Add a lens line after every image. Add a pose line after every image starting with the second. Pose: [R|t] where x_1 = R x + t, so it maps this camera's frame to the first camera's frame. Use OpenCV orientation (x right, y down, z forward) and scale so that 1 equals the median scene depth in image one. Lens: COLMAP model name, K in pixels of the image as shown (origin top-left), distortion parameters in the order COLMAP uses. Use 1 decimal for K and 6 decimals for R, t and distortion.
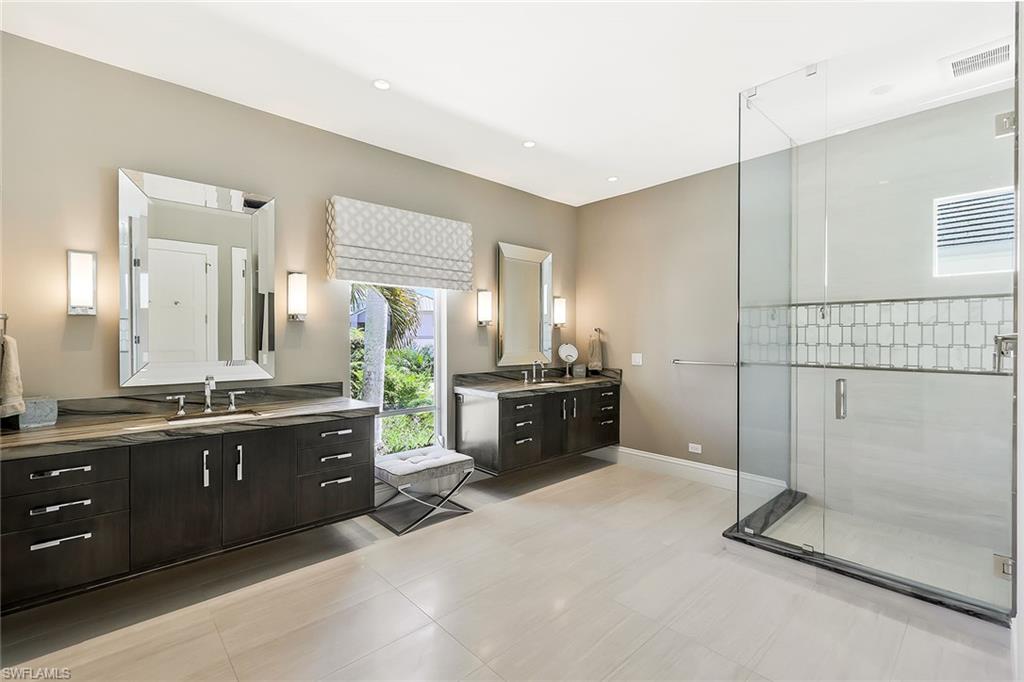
lens RADIAL K [[450.3, 0, 519.1], [0, 450.3, 338.1], [0, 0, 1]] dist [-0.000312, -0.000441]
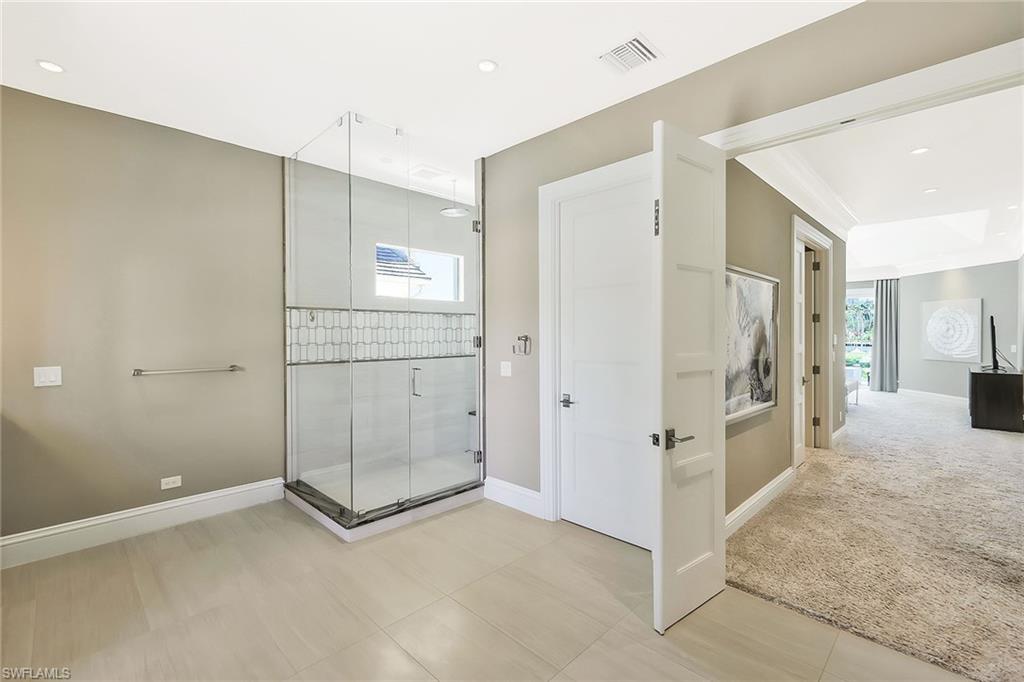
lens RADIAL K [[450.3, 0, 519.2], [0, 450.3, 339.2], [0, 0, 1]] dist [-0.000312, -0.000441]
pose [[-0.039644, -0.007808, 0.999183, -0.539114], [0.009681, 0.999920, 0.008198, -0.002624], [-0.999167, 0.009998, -0.039565, 0.578857]]
